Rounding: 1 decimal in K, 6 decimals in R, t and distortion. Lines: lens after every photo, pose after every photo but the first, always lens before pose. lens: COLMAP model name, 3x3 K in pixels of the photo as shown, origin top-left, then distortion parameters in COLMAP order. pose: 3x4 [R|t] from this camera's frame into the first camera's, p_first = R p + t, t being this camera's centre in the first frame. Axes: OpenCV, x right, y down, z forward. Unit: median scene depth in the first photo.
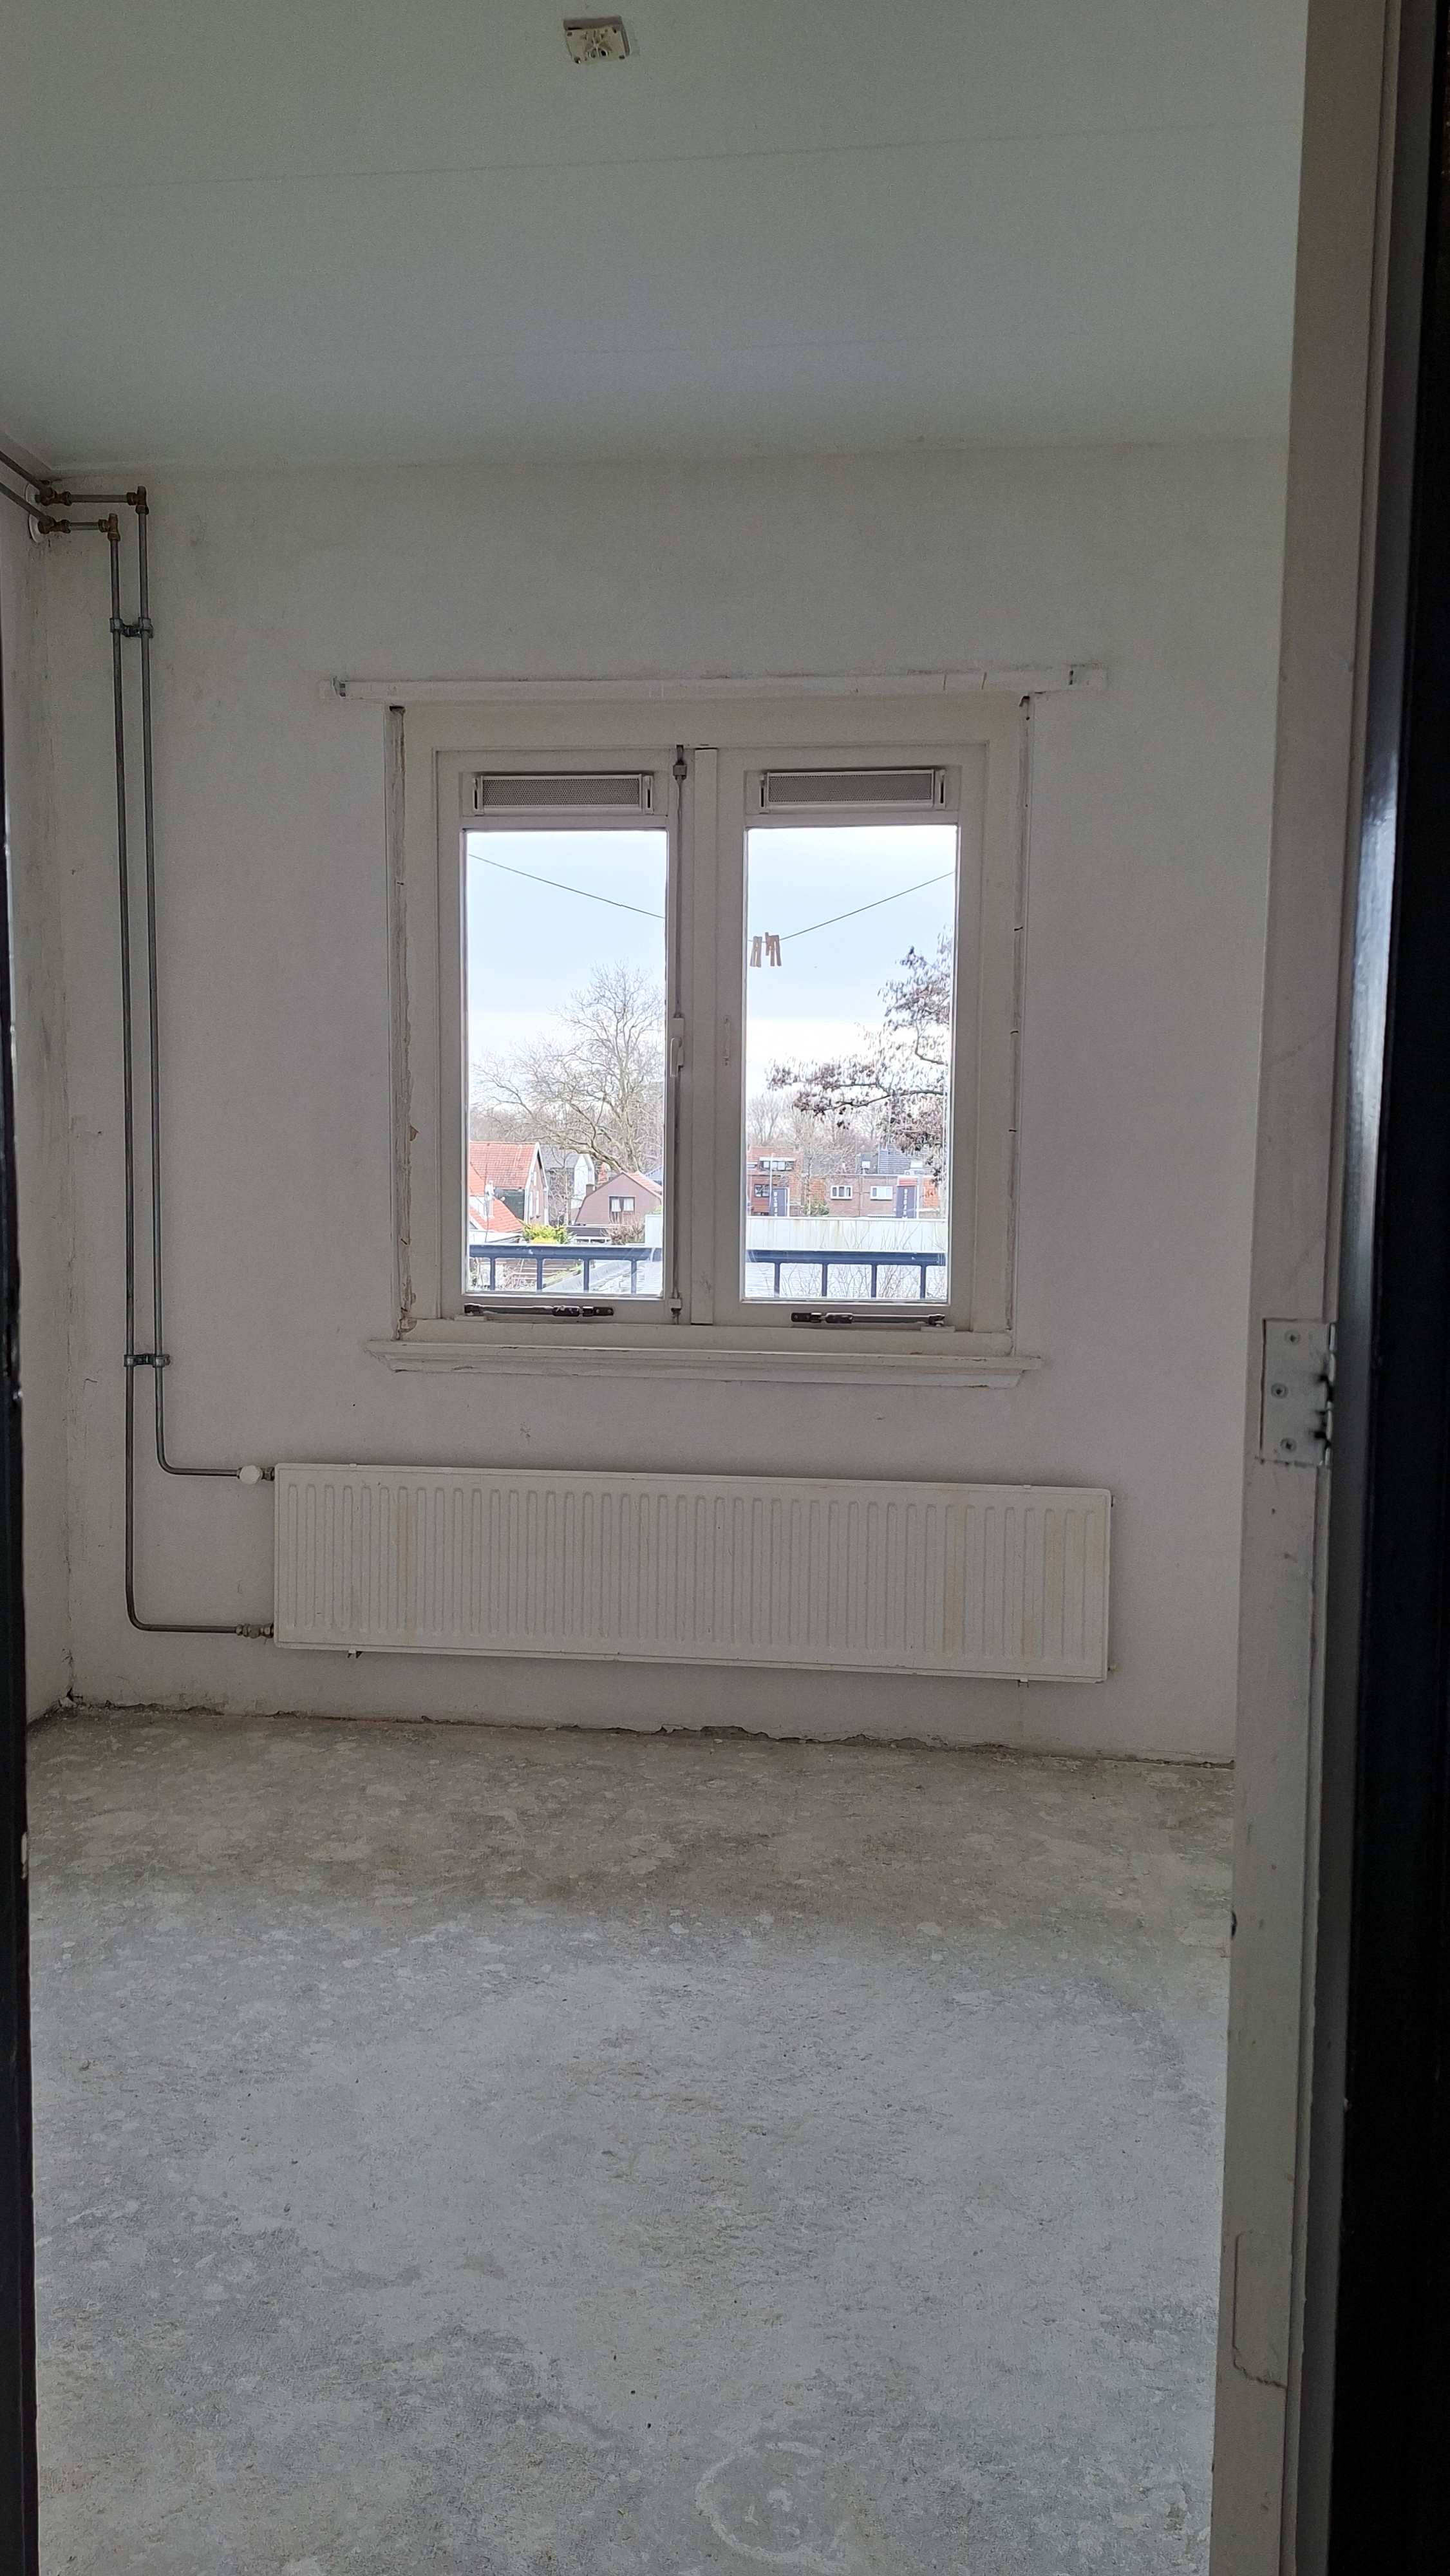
lens RADIAL K [[1638.6, 0, 725.0], [0, 1638.6, 1288.0], [0, 0, 1]] dist [-0.001780, -0.000226]
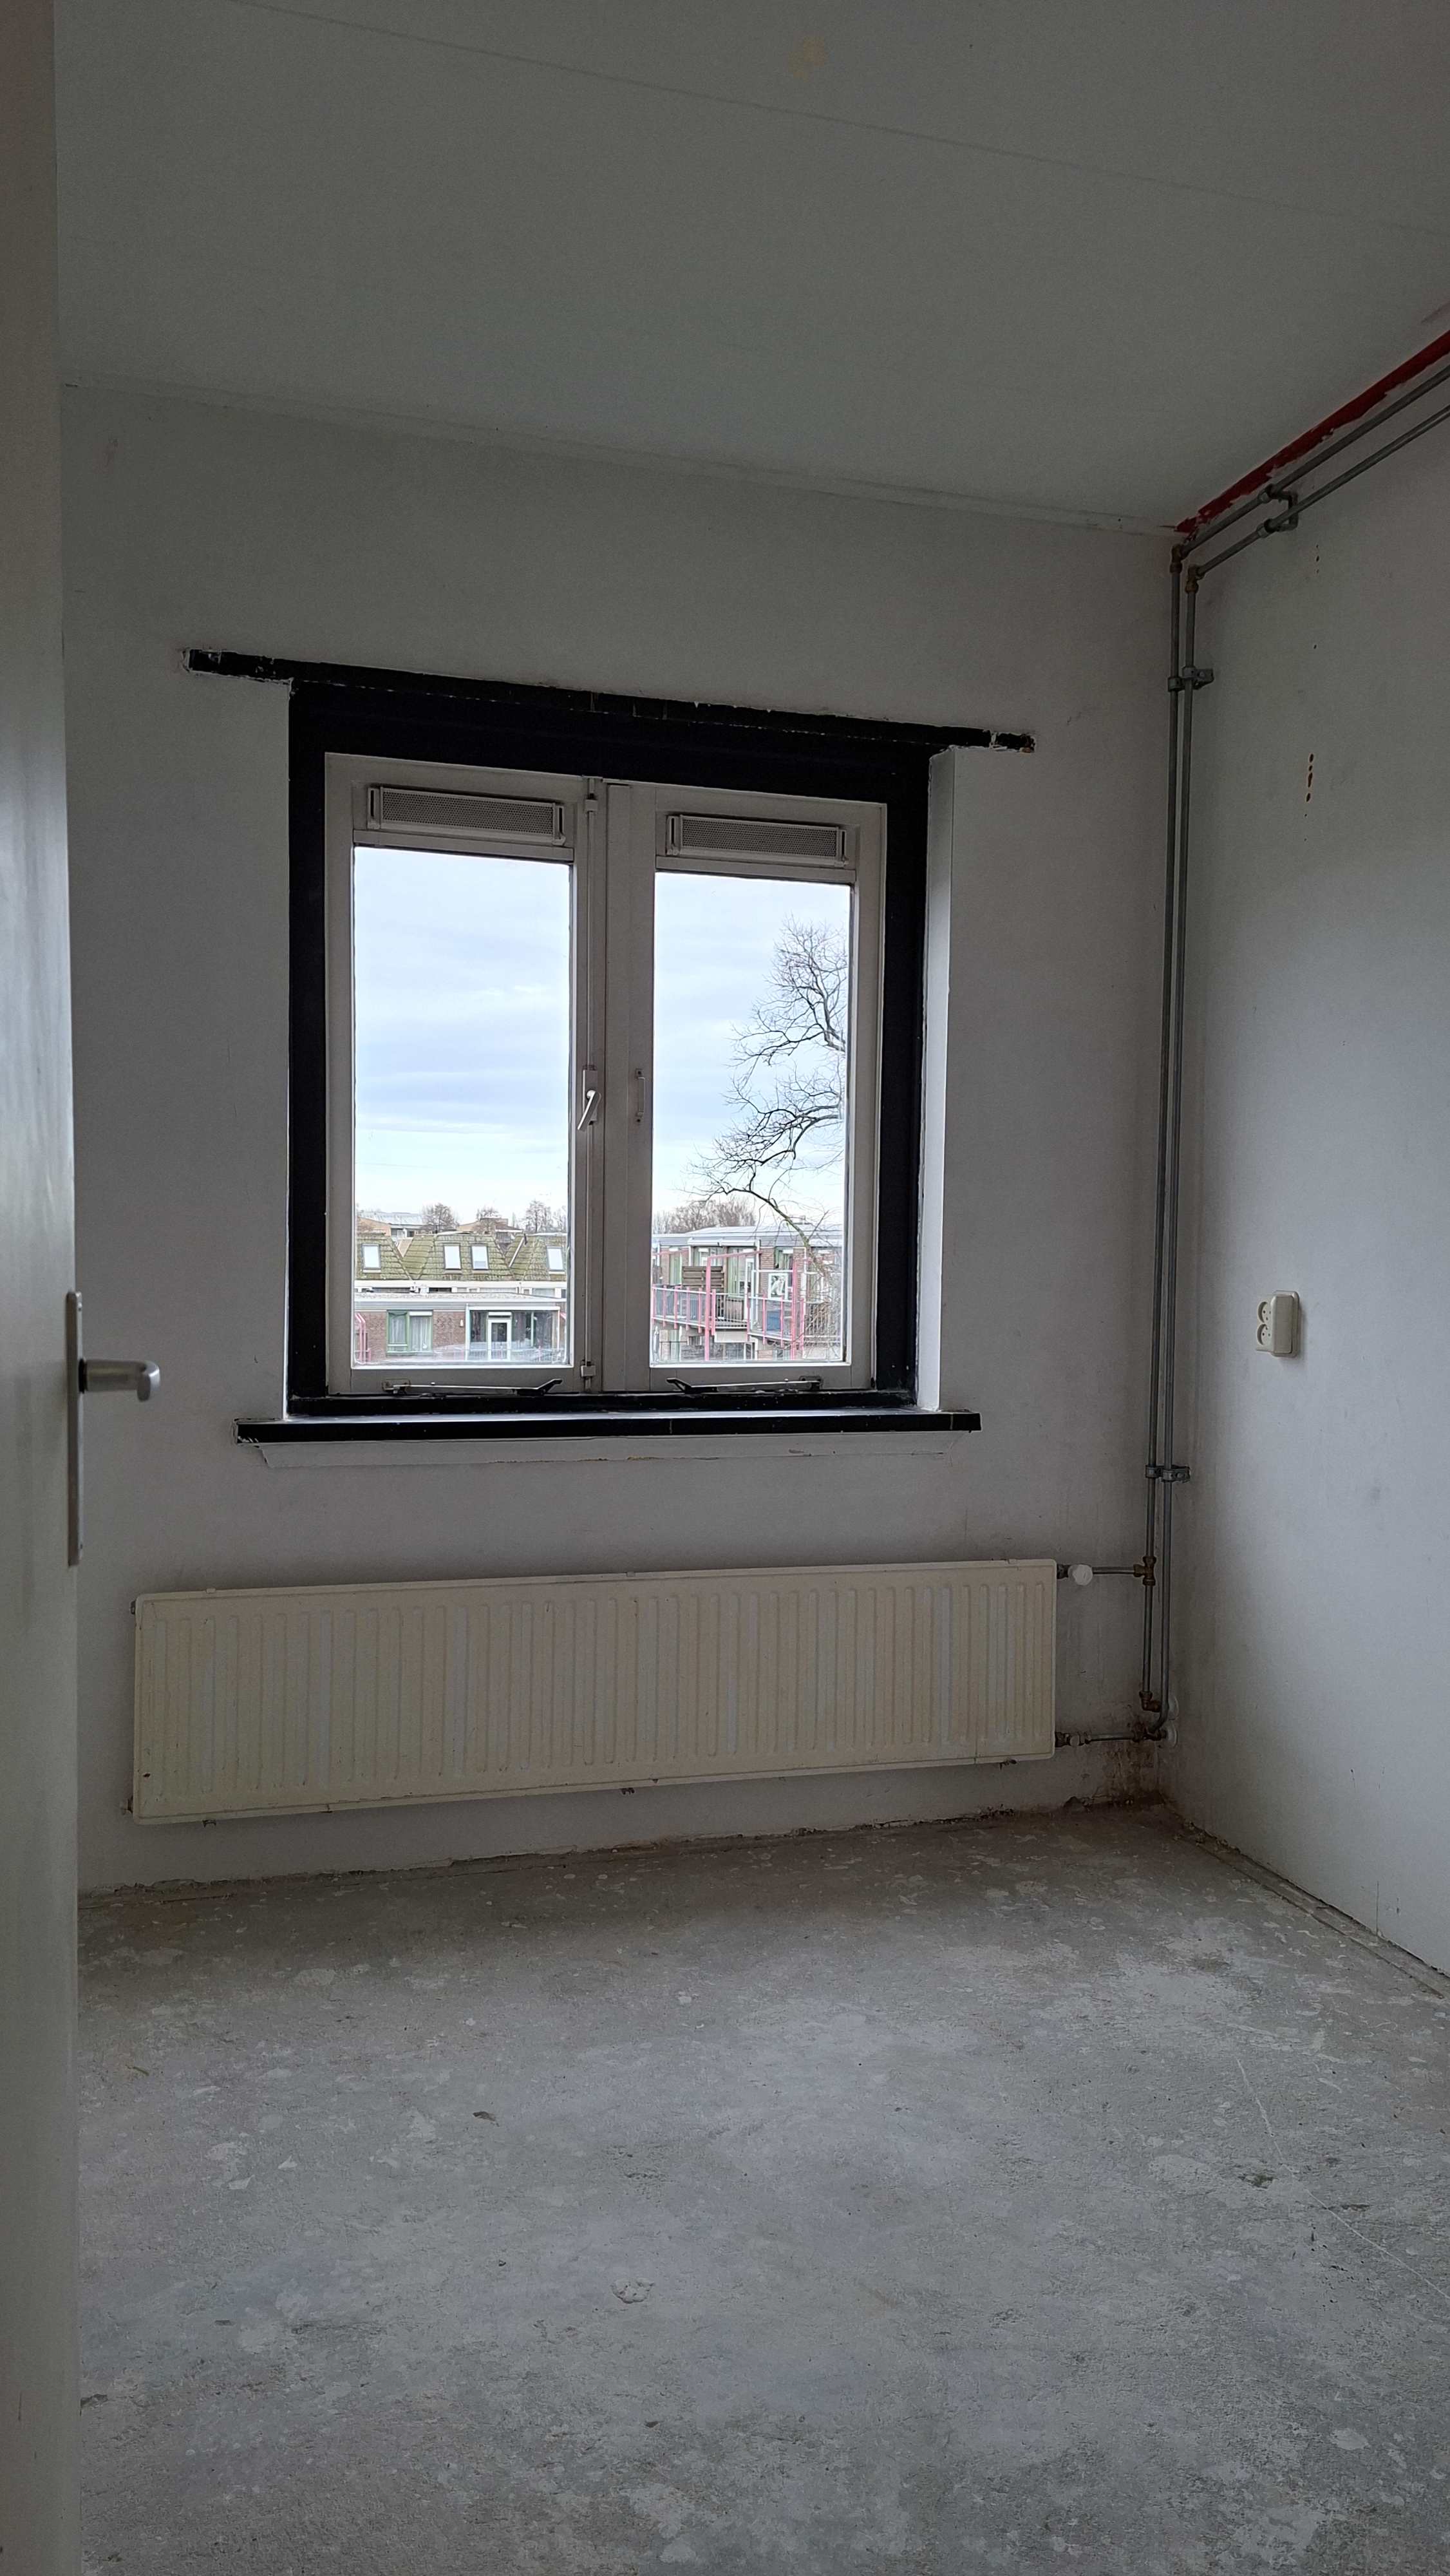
lens RADIAL K [[1798.9, 0, 725.0], [0, 1798.9, 1288.0], [0, 0, 1]] dist [0.097198, 0.000187]
pose [[0.924245, -0.006909, 0.381738, -0.342818], [0.021038, 0.999239, -0.032851, -0.010932], [-0.381220, 0.038393, 0.923687, 0.048921]]
